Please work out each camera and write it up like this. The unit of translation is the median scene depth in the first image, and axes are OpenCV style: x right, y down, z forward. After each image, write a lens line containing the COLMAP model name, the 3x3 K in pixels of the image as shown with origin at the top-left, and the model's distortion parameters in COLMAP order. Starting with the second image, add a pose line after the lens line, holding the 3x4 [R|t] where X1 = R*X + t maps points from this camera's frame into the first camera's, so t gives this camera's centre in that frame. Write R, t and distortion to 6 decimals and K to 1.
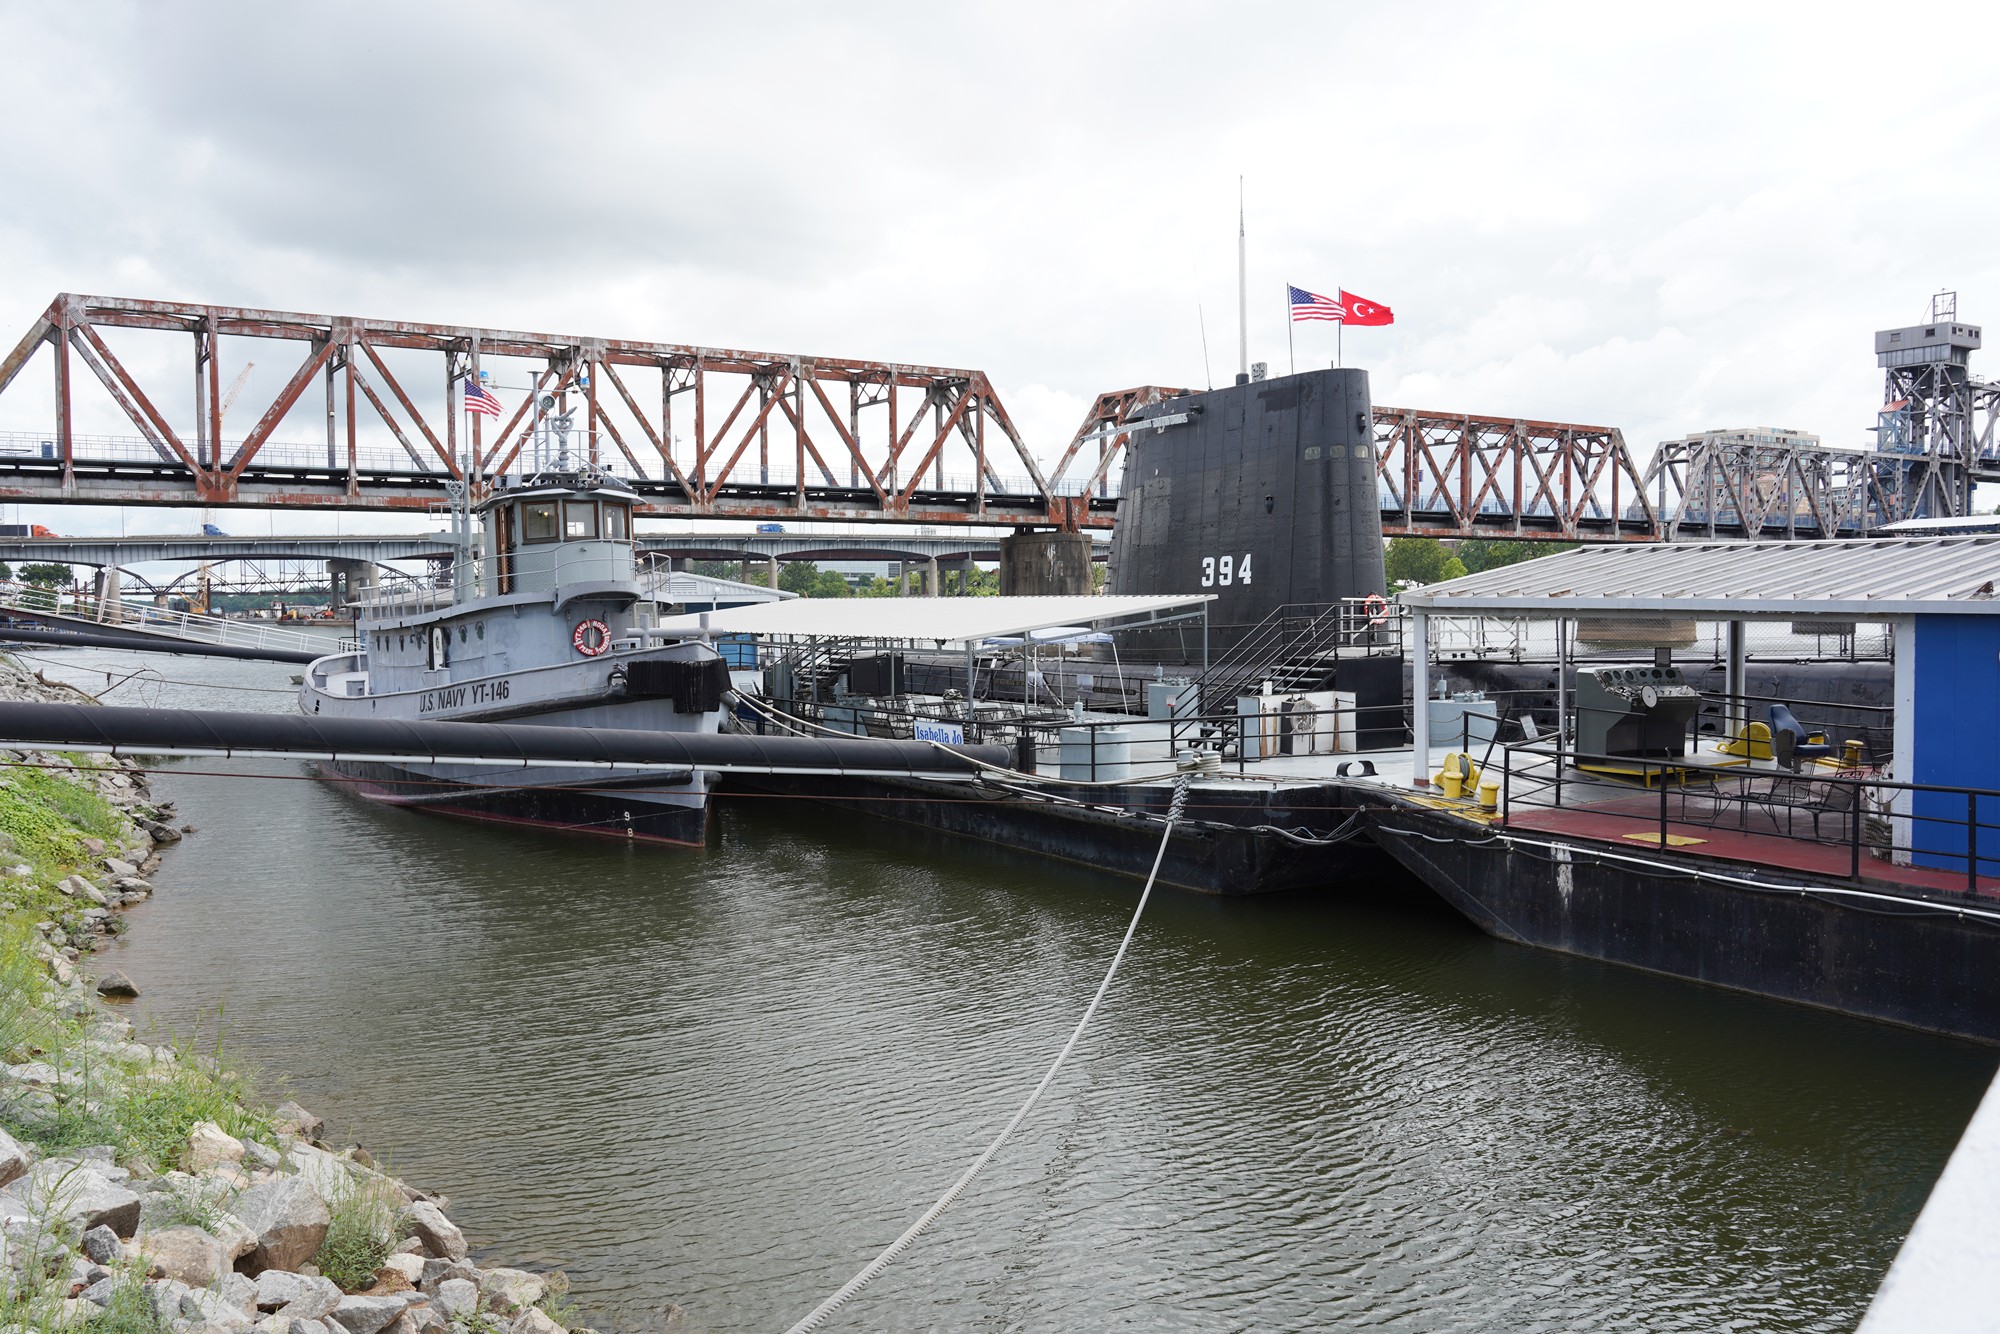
lens RADIAL K [[1648.7, 0, 986.0], [0, 1648.7, 666.5], [0, 0, 1]] dist [-0.013918, 0.013314]
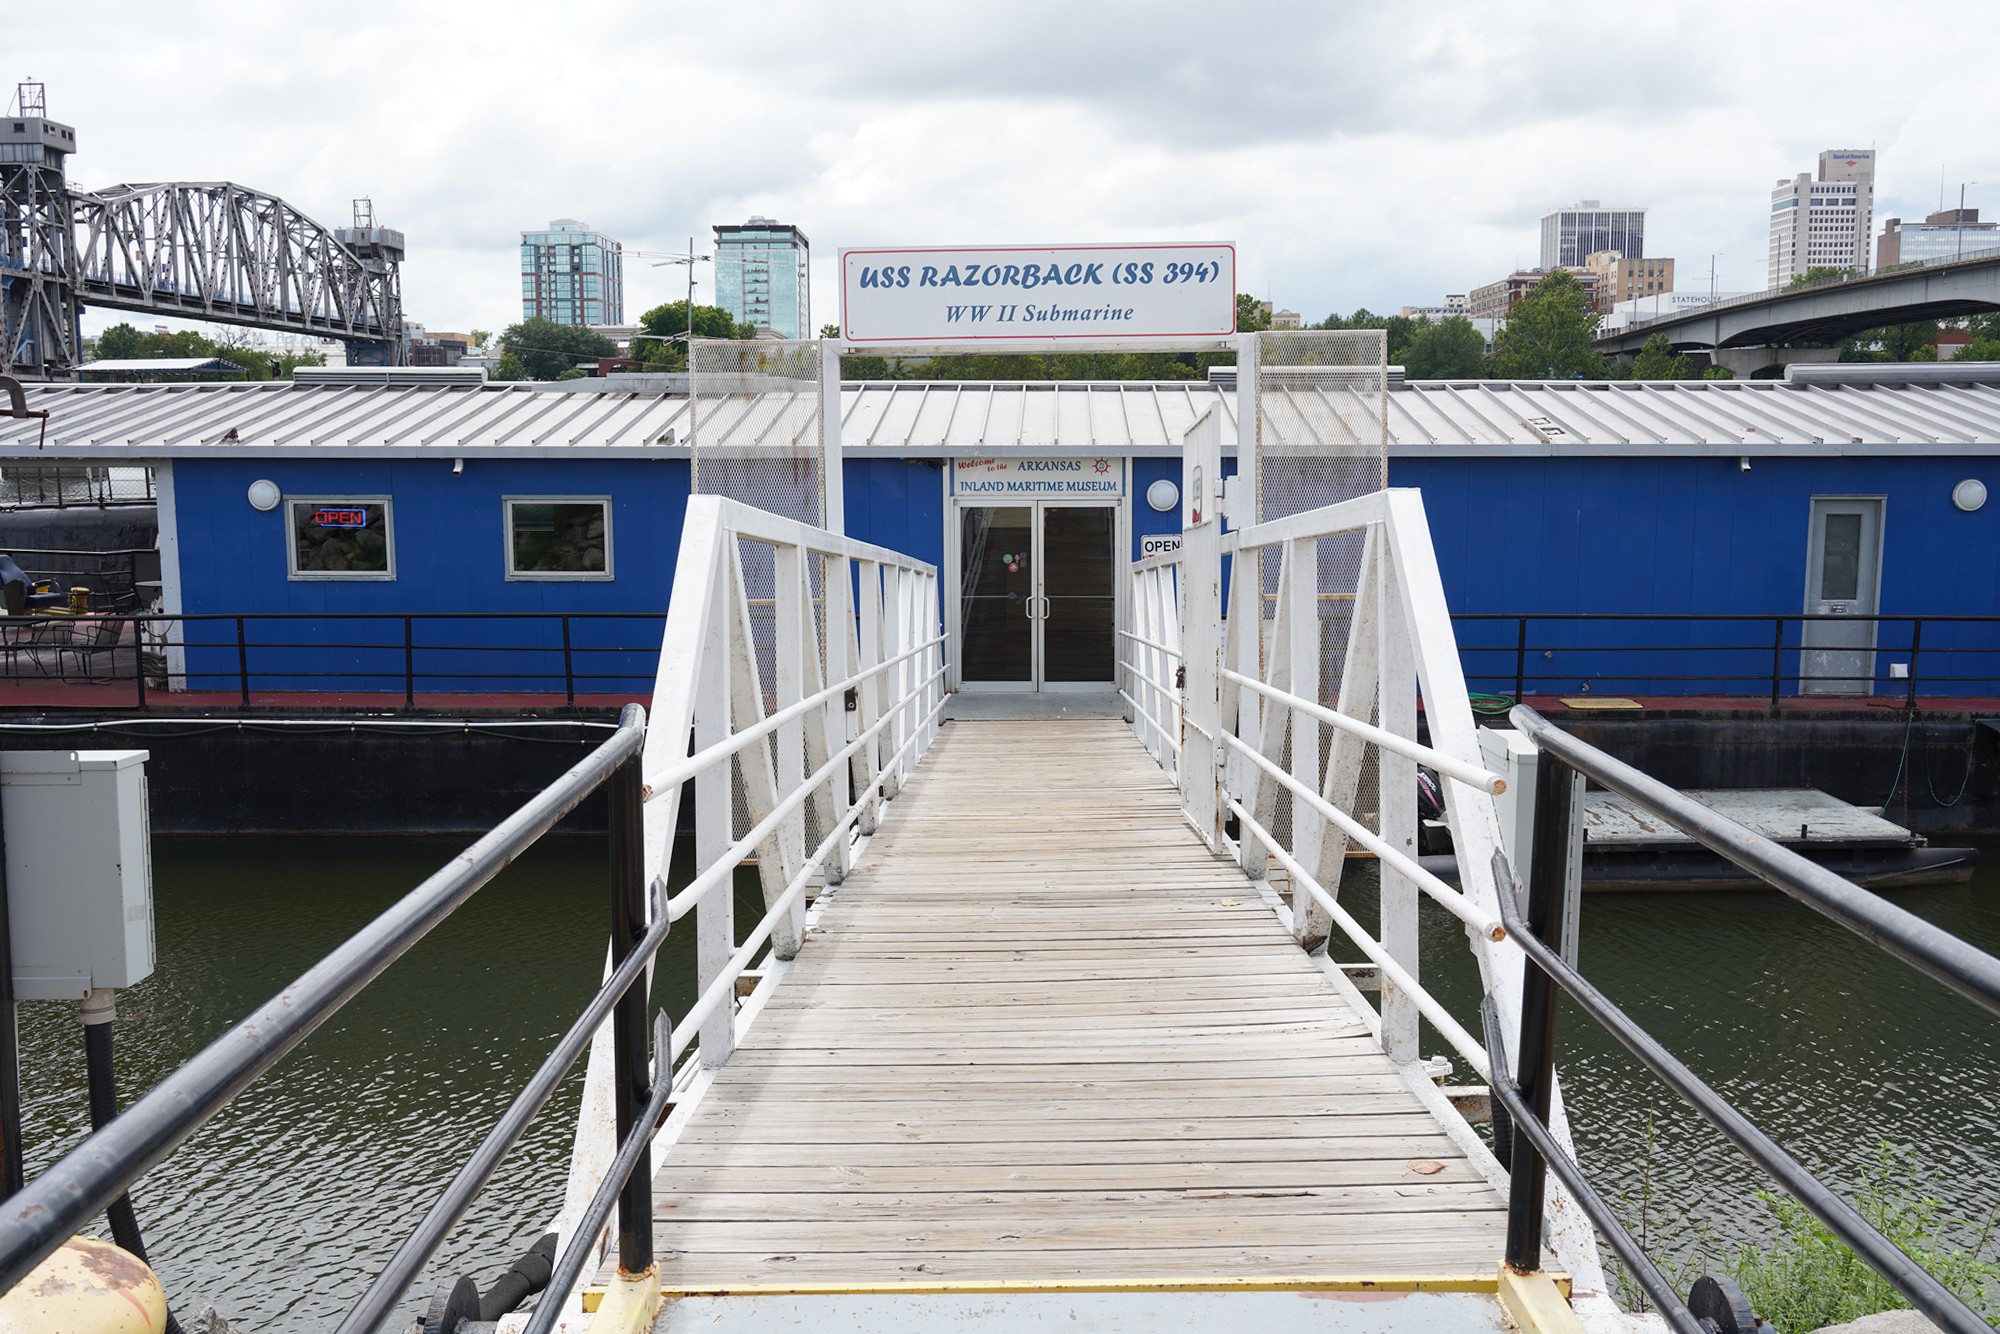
lens RADIAL K [[1954.9, 0, 994.6], [0, 1954.9, 679.8], [0, 0, 1]] dist [-0.001716, 0.000000]
pose [[0.561645, -0.105926, 0.820570, -0.019306], [0.038127, 0.994031, 0.102221, 0.000199], [-0.826499, -0.026126, 0.562331, -0.016544]]
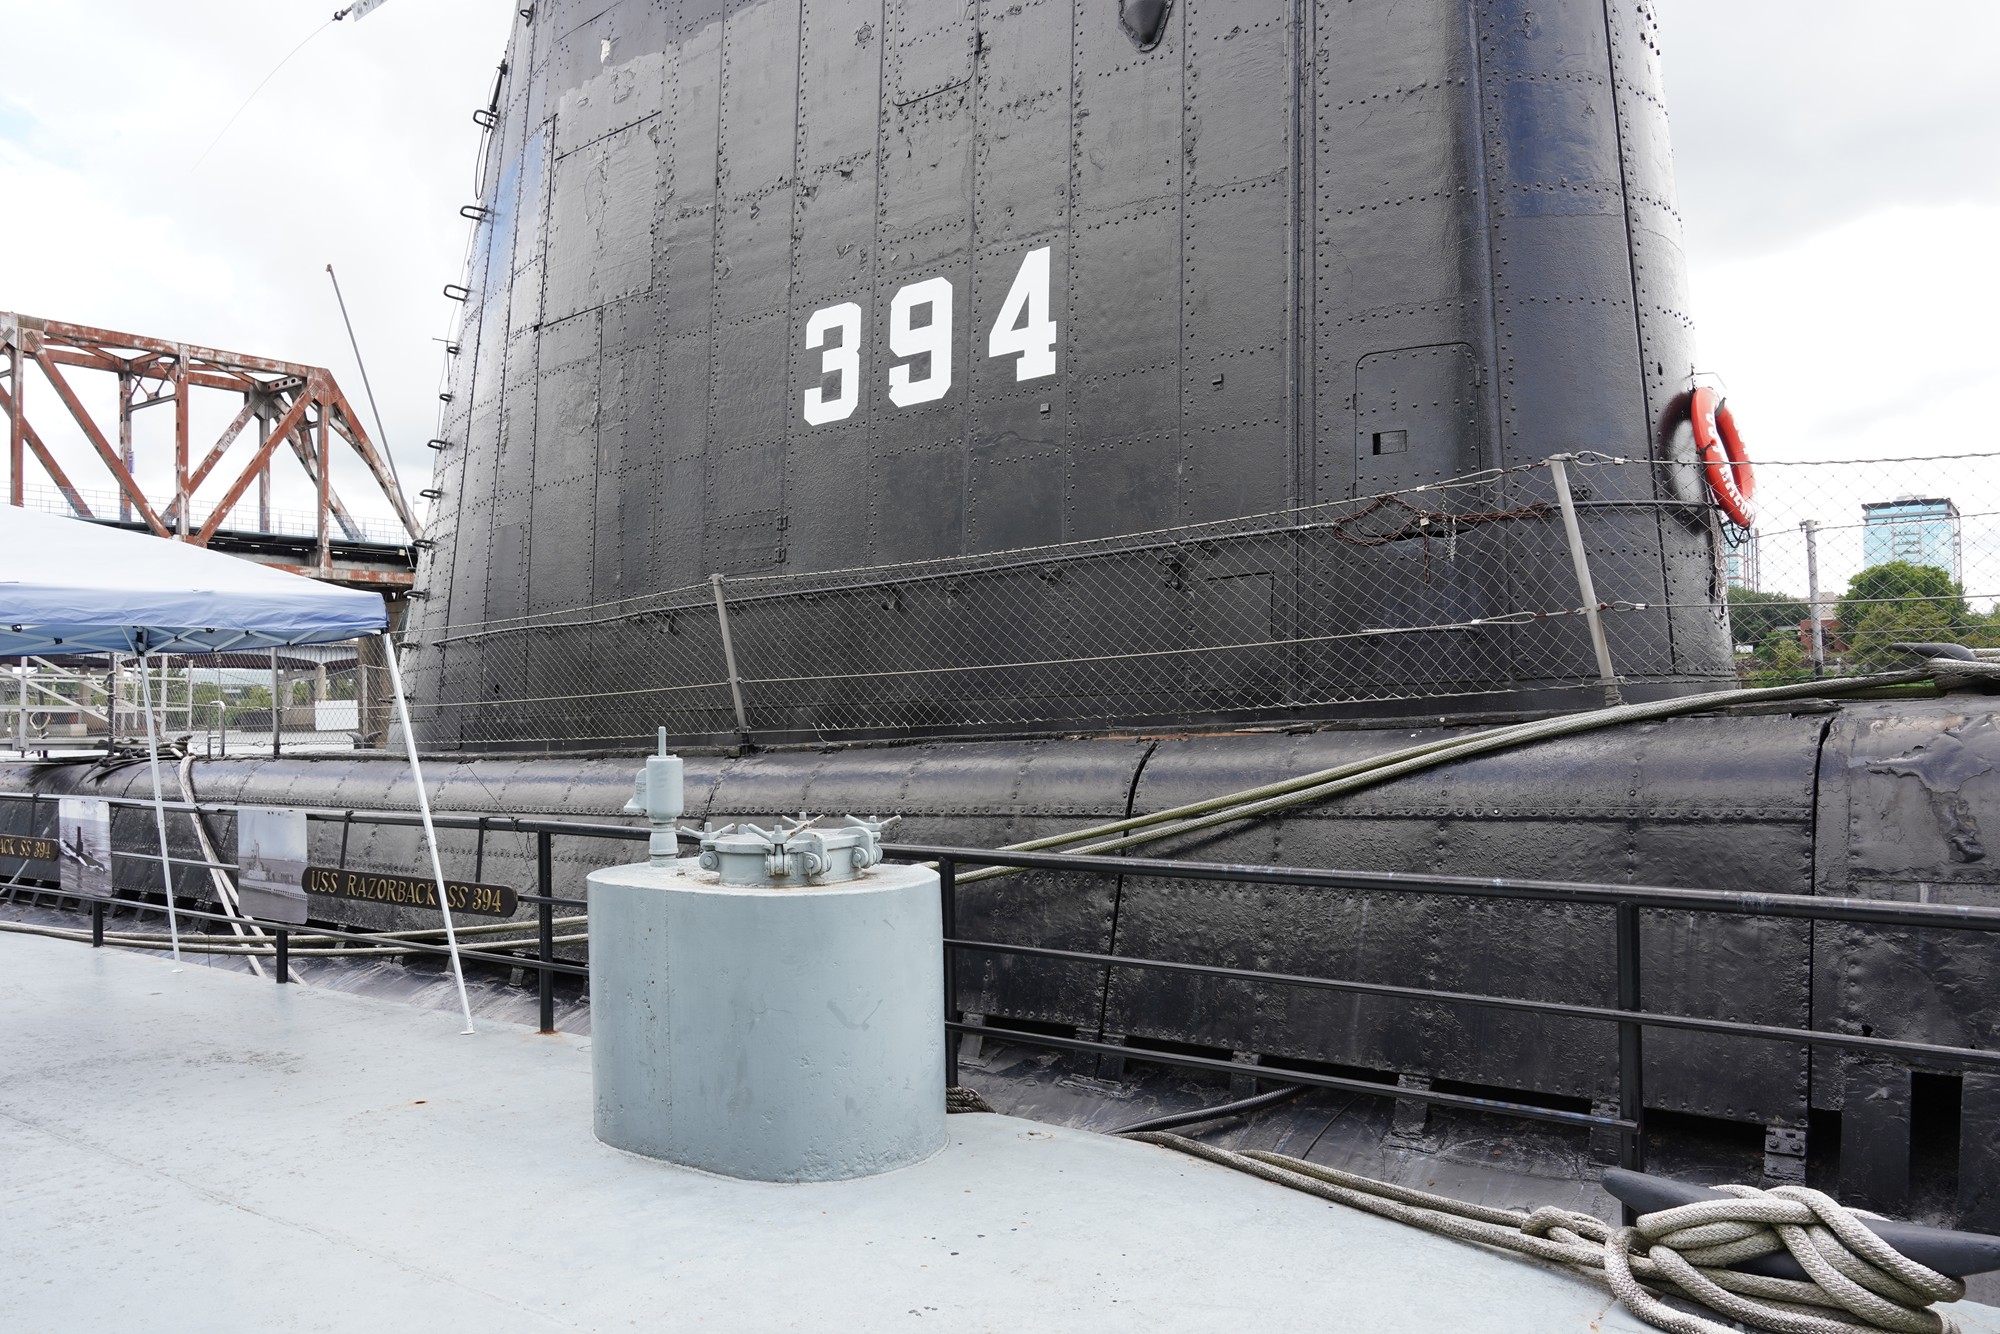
lens RADIAL K [[1575.1, 0, 1002.9], [0, 1575.1, 665.5], [0, 0, 1]] dist [-0.005253, 0.001057]
pose [[0.932677, 0.001123, 0.360710, 0.027027], [0.024005, 0.997585, -0.065175, 0.000698], [-0.359912, 0.069446, 0.930398, 0.286510]]
